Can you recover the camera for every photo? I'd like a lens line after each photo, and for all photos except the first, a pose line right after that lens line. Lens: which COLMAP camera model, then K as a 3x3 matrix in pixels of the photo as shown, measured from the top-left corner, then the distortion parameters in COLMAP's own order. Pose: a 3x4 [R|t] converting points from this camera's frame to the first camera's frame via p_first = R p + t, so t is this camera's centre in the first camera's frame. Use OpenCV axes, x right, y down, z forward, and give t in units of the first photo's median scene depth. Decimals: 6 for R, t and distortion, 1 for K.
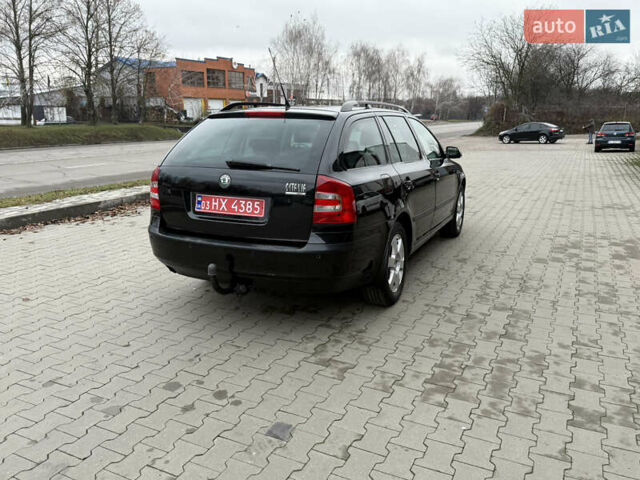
lens RADIAL K [[514.6, 0, 320.0], [0, 514.6, 240.0], [0, 0, 1]] dist [0.095949, -0.135599]
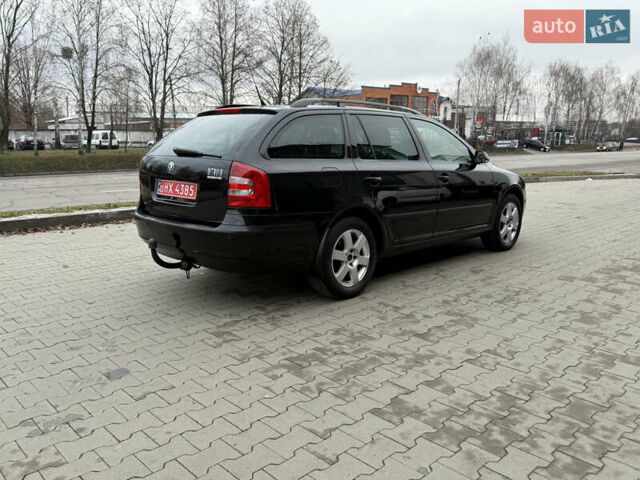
lens RADIAL K [[514.6, 0, 320.0], [0, 514.6, 240.0], [0, 0, 1]] dist [0.095949, -0.135599]
pose [[0.945087, 0.061727, -0.320937, 0.401678], [-0.075536, 0.996669, -0.030744, 0.044729], [0.317971, 0.053298, 0.946601, 0.030582]]
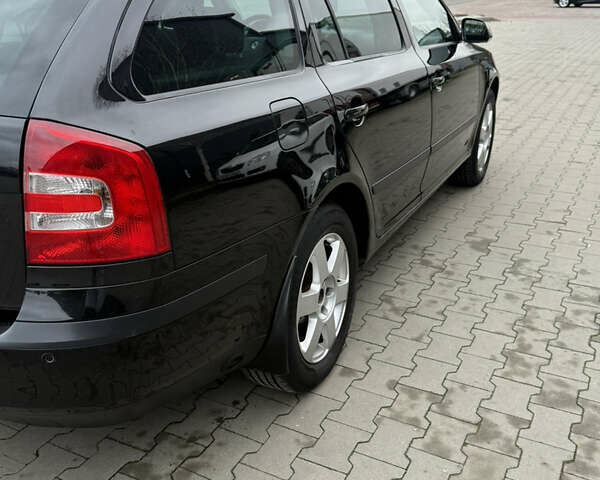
lens RADIAL K [[656.8, 0, 300.0], [0, 656.8, 240.0], [0, 0, 1]] dist [0.127174, -0.239401]
pose [[0.999838, 0.007816, -0.016204, 0.132447], [-0.005253, 0.988282, 0.152546, -0.088792], [0.017206, -0.152437, 0.988163, 0.437768]]
